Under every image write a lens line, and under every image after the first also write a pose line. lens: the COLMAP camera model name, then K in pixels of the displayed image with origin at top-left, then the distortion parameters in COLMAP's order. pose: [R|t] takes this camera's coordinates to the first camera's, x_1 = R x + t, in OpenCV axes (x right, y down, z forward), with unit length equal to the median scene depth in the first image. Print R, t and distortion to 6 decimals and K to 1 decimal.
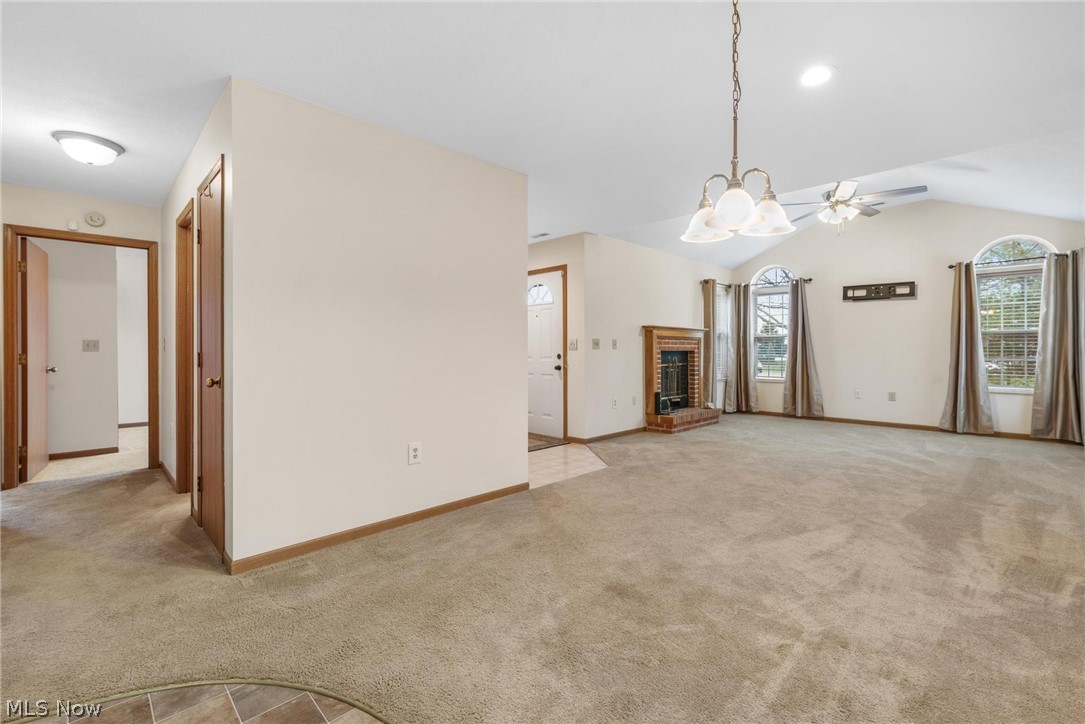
lens RADIAL K [[468.9, 0, 550.9], [0, 468.9, 351.7], [0, 0, 1]] dist [-0.000723, 0.000403]
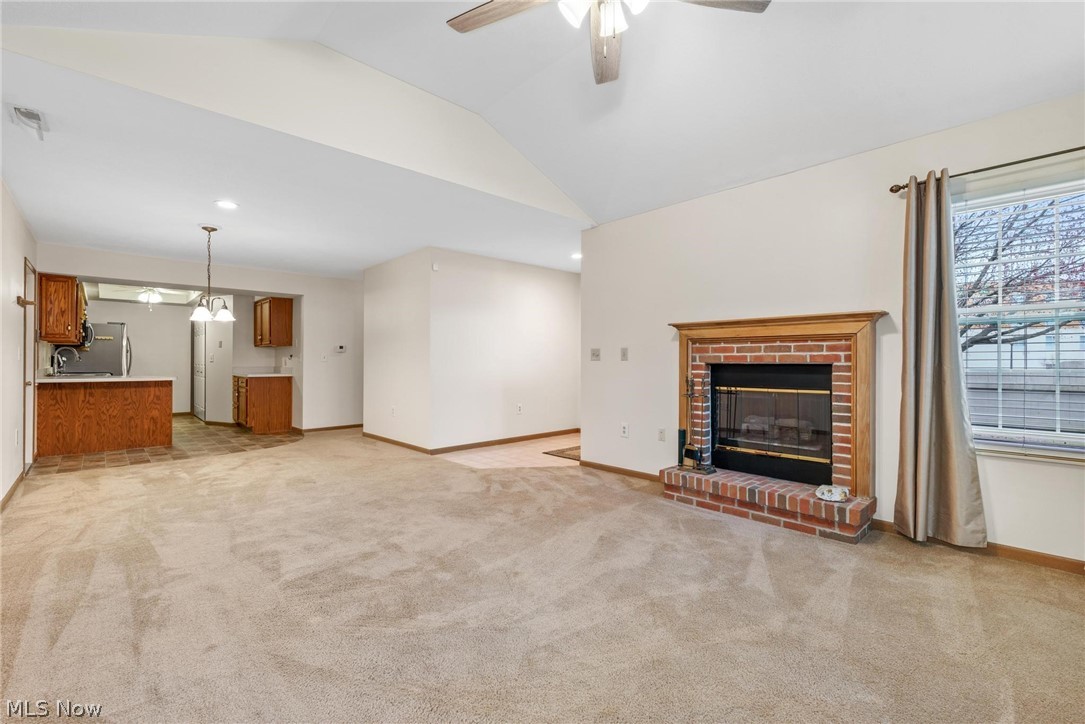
lens RADIAL K [[468.9, 0, 551.0], [0, 468.9, 357.4], [0, 0, 1]] dist [-0.000723, 0.000403]
pose [[-0.020323, -0.002915, -0.999789, 0.861503], [-0.000380, 0.999996, -0.002907, -0.007846], [0.999793, 0.000321, -0.020324, 0.843984]]
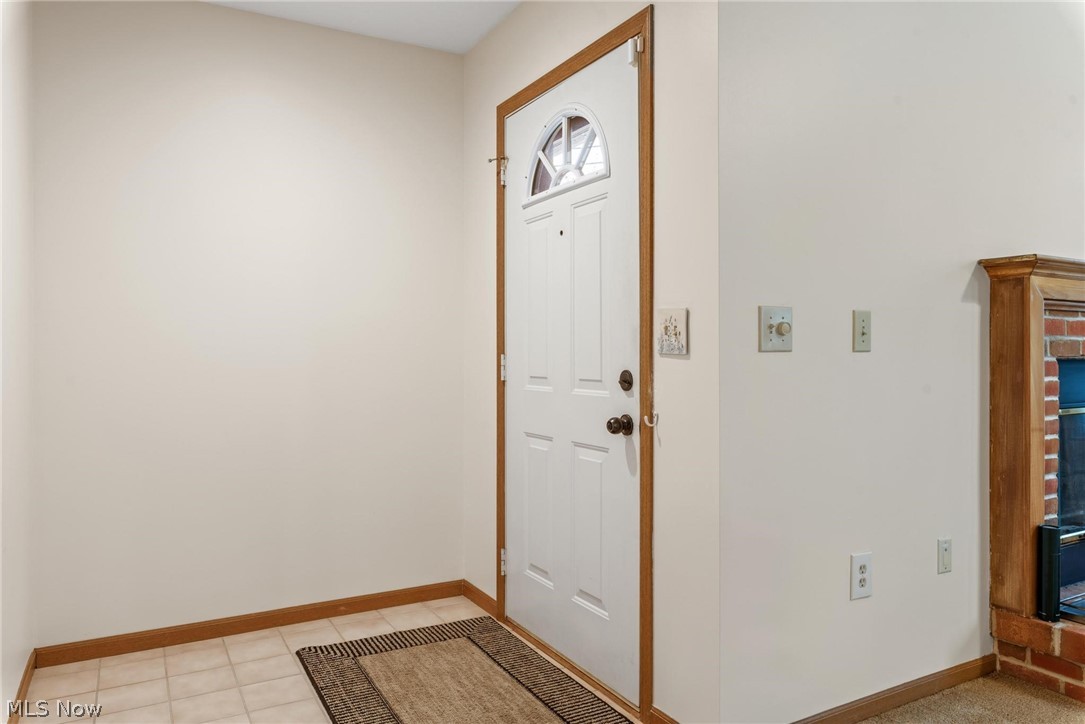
lens RADIAL K [[747.9, 0, 526.7], [0, 747.9, 358.2], [0, 0, 1]] dist [-0.000330, 0.000001]
pose [[0.963904, 0.005299, -0.266196, 0.067682], [-0.003478, 0.999967, 0.007314, -0.004280], [0.266226, -0.006125, 0.963891, 0.551949]]
